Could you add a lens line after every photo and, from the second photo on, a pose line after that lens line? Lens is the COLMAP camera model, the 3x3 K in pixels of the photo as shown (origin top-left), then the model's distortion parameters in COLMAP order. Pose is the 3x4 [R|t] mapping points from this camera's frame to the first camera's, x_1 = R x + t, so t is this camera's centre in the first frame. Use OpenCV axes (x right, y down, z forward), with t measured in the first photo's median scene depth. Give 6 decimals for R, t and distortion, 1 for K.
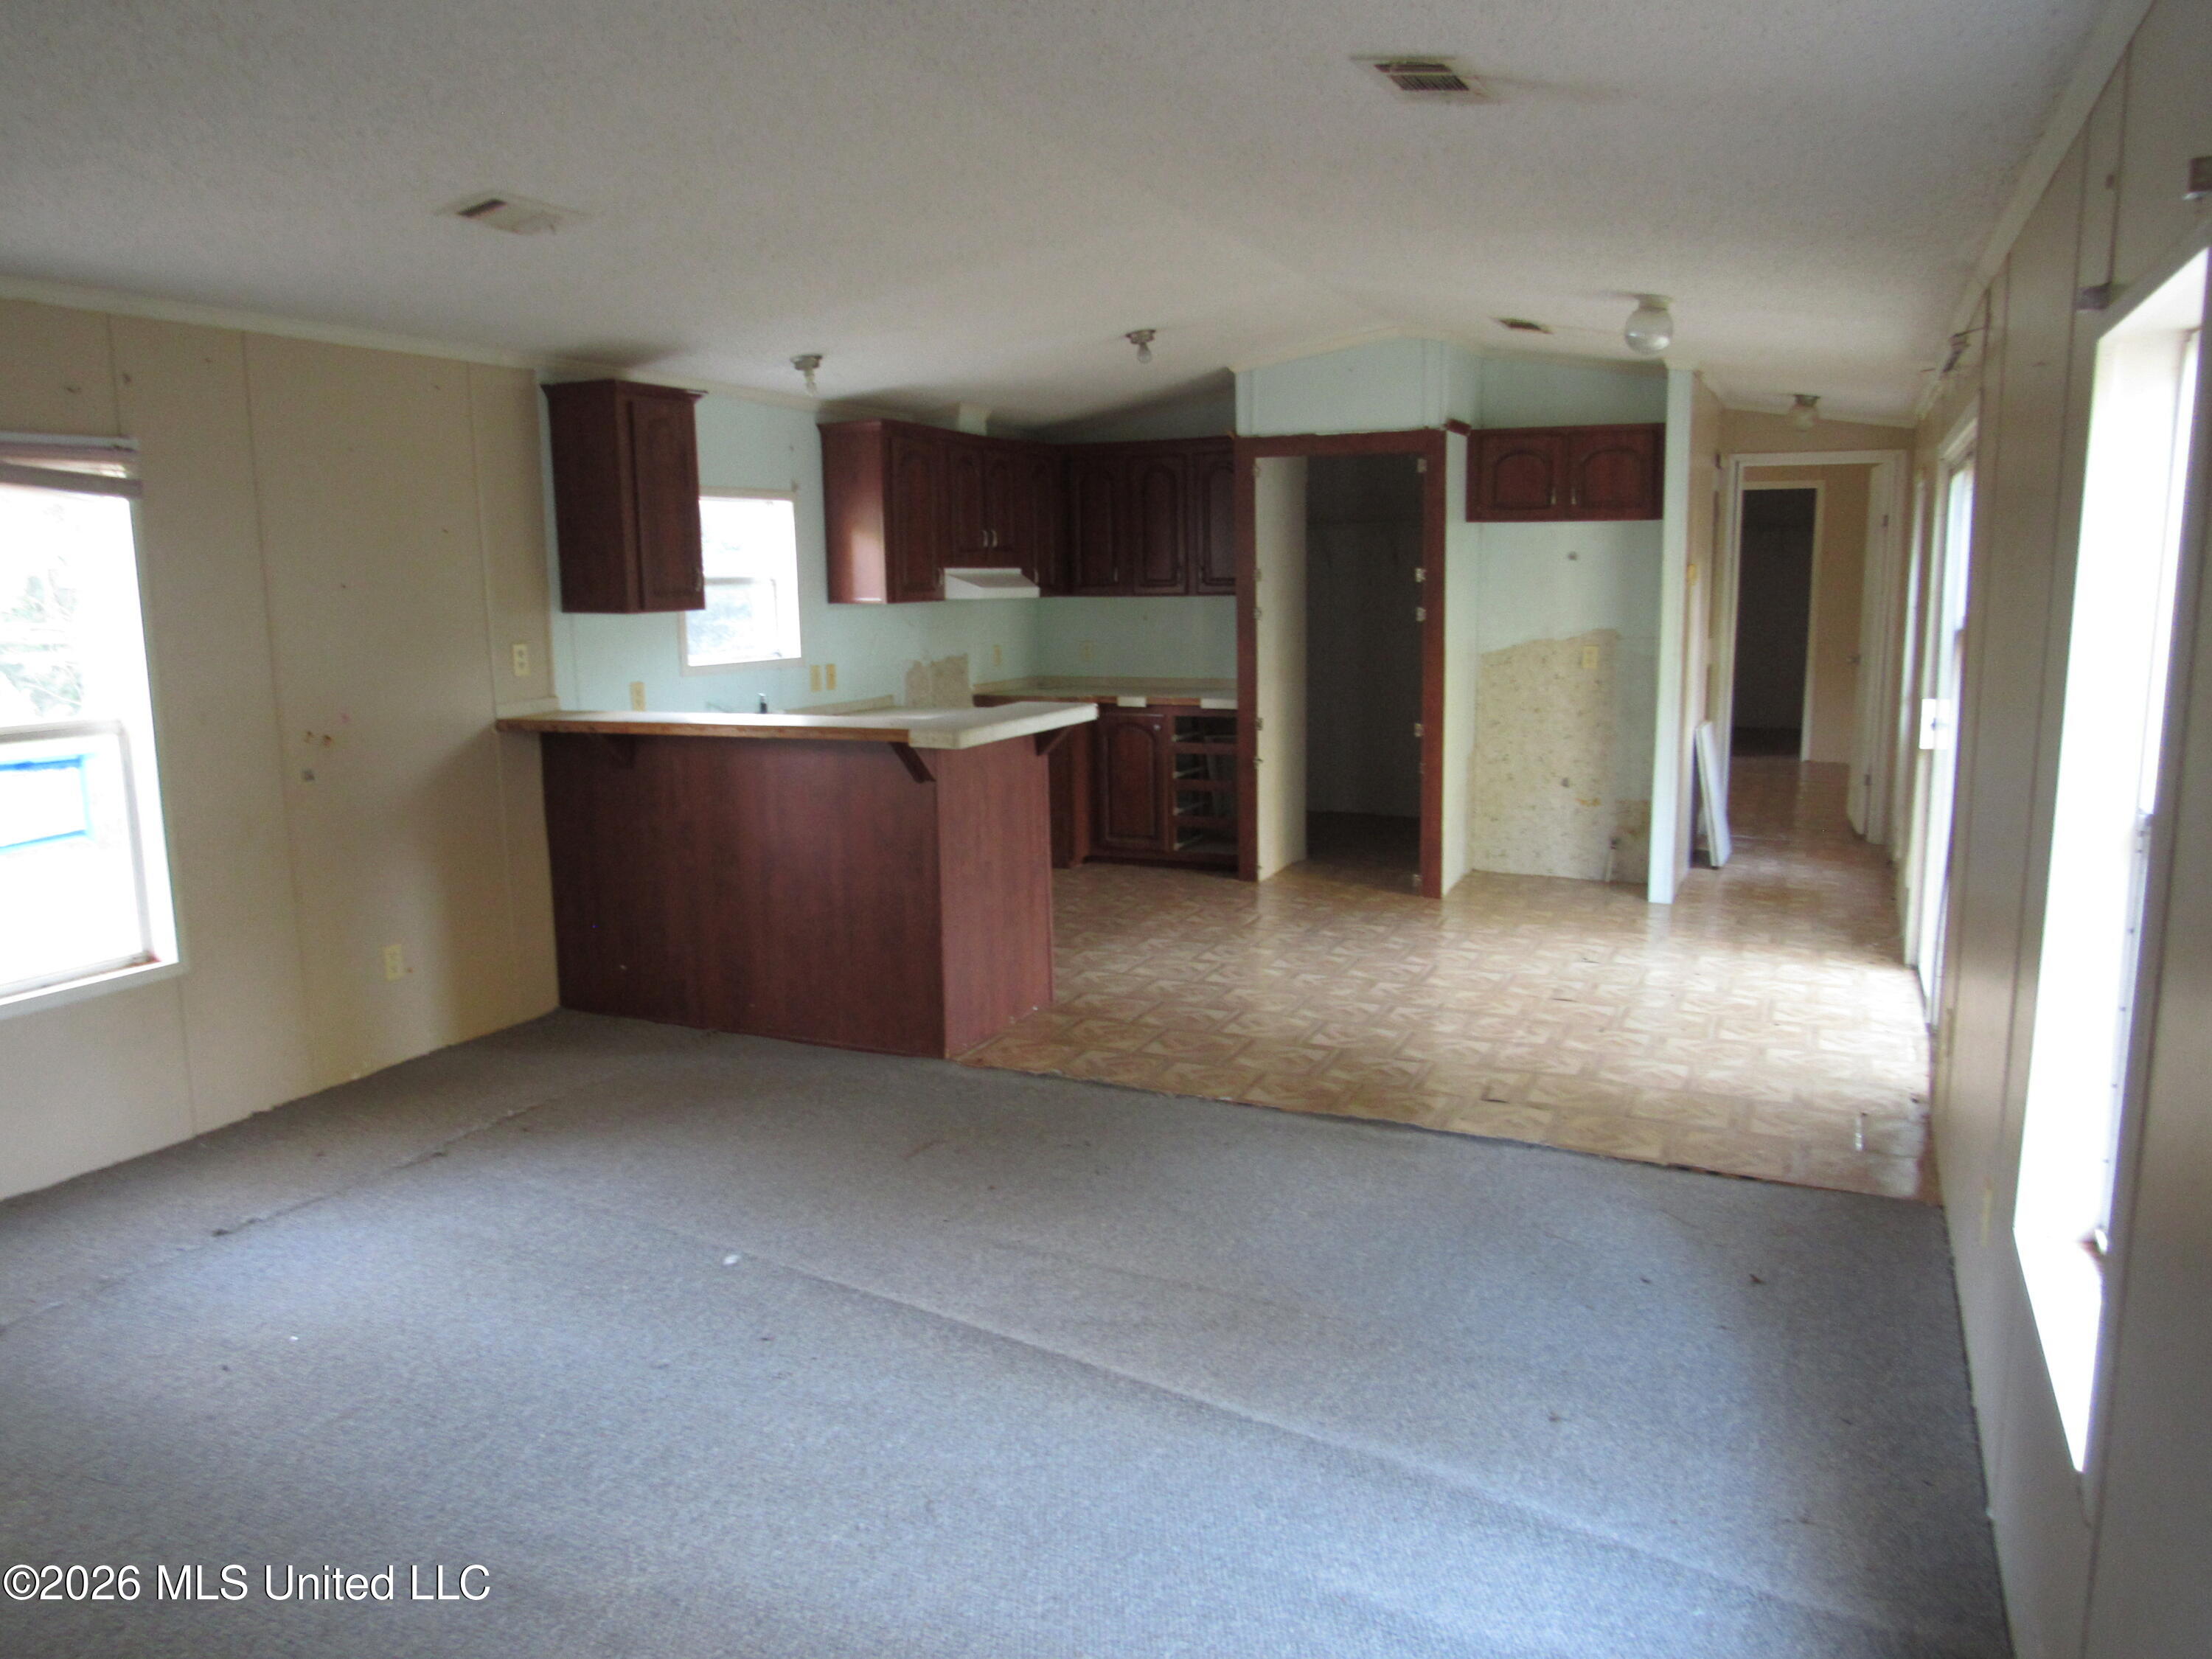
lens RADIAL K [[1573.5, 0, 1101.0], [0, 1573.5, 849.2], [0, 0, 1]] dist [-0.044270, 0.021400]
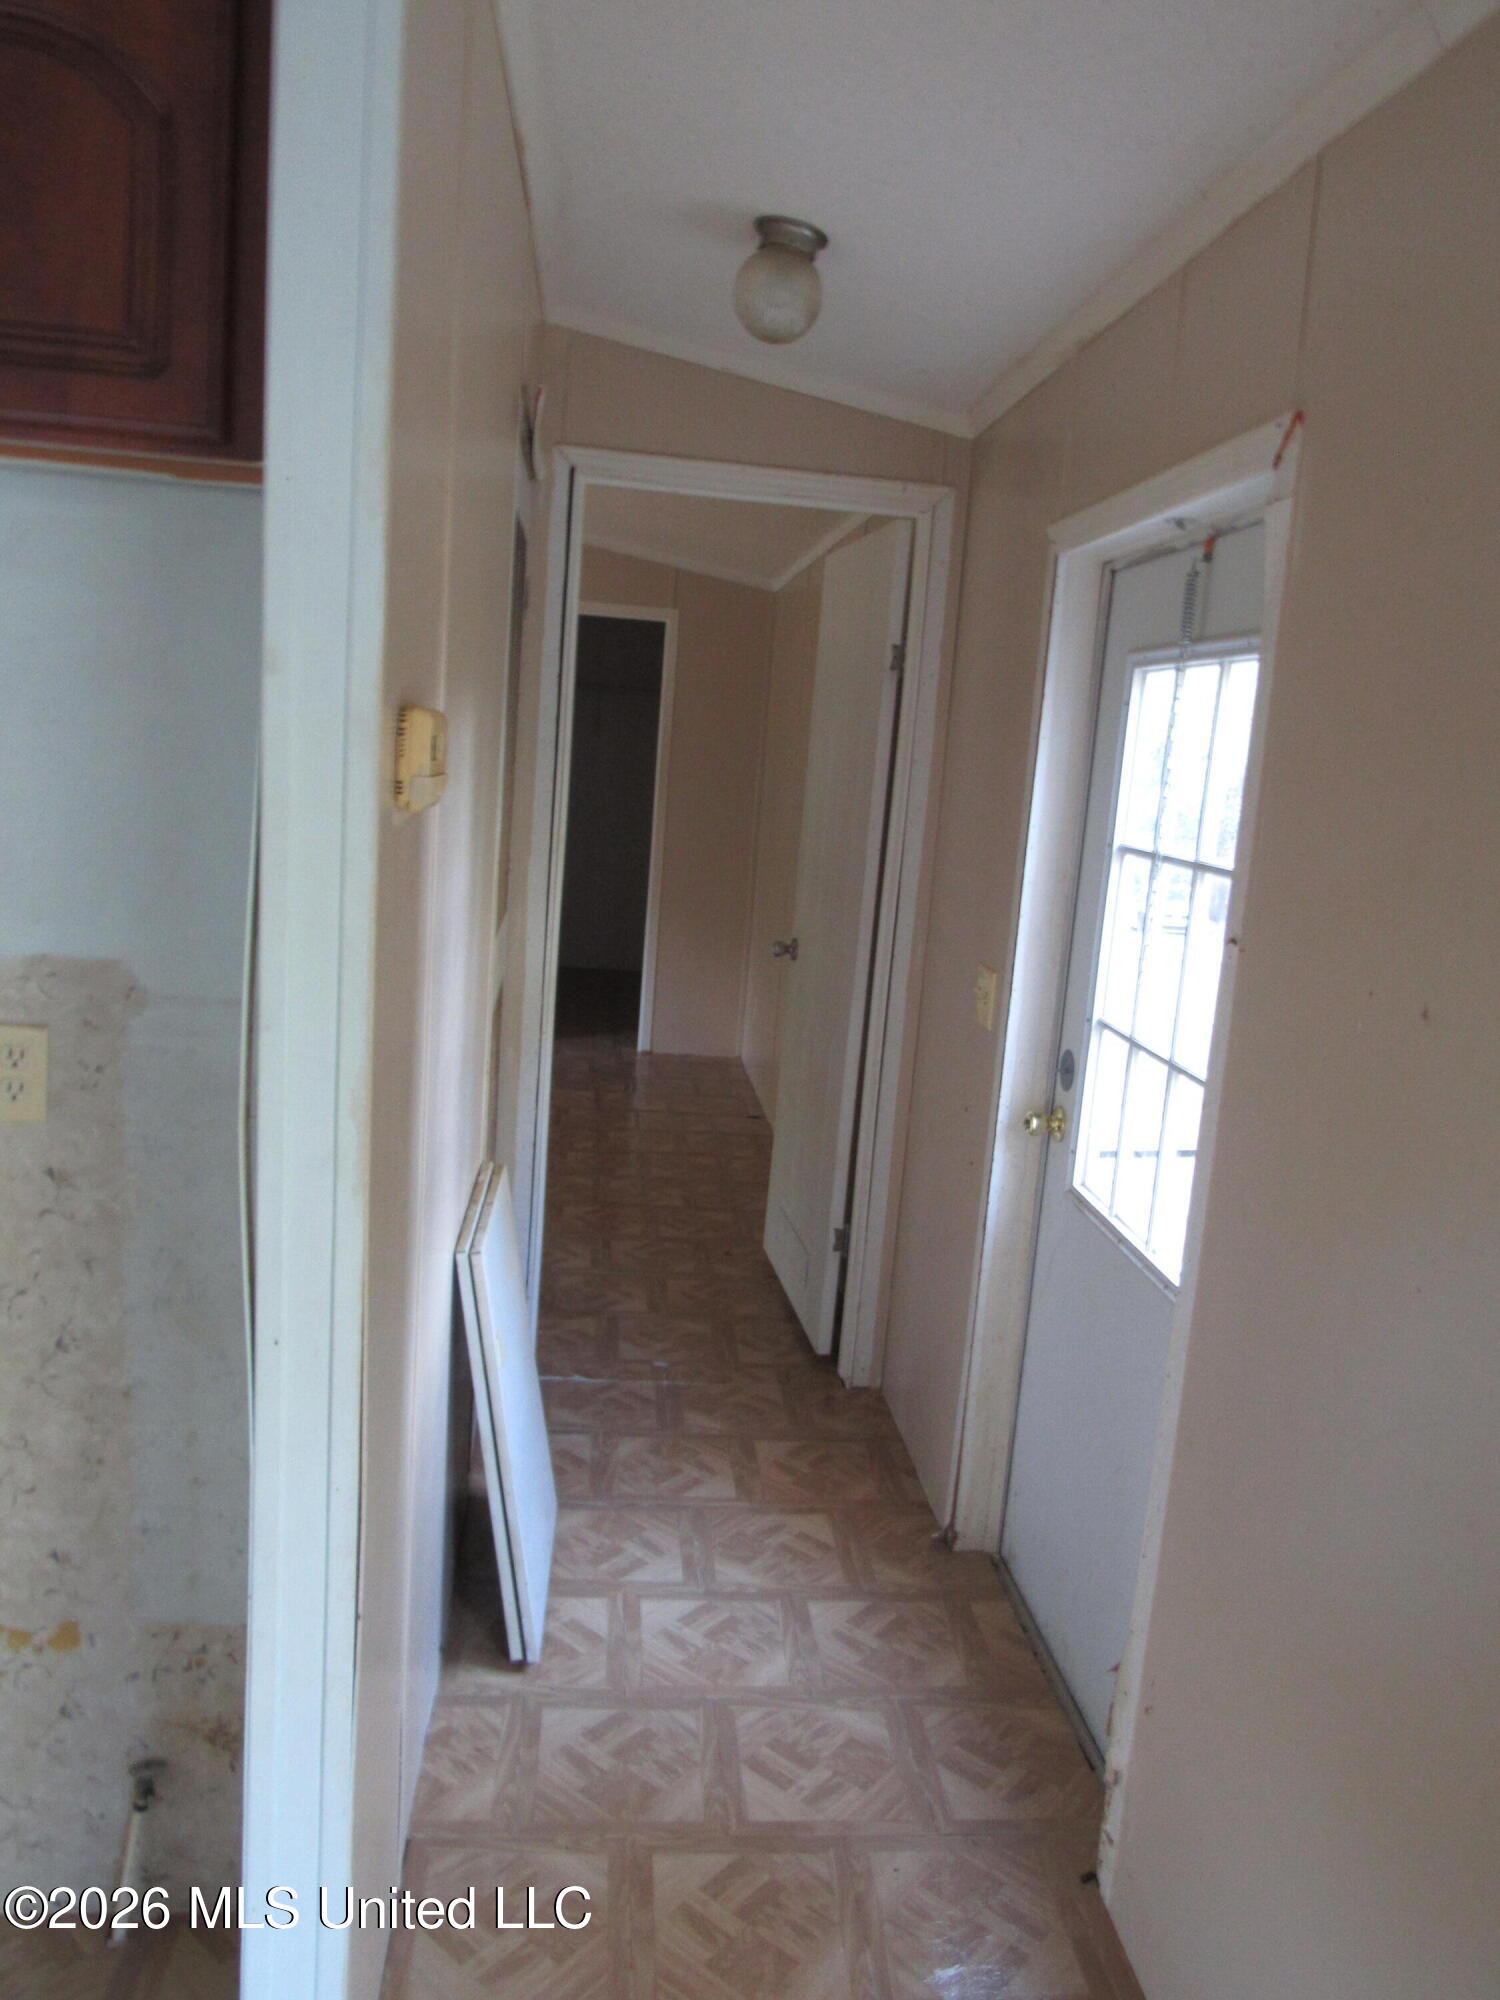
lens RADIAL K [[1422.7, 0, 734.4], [0, 1422.7, 958.8], [0, 0, 1]] dist [-0.044270, 0.021400]
pose [[0.860640, 0.004609, 0.509193, 0.328858], [0.001289, 0.999936, -0.011230, -0.151650], [-0.509212, 0.010321, 0.860579, 0.844543]]
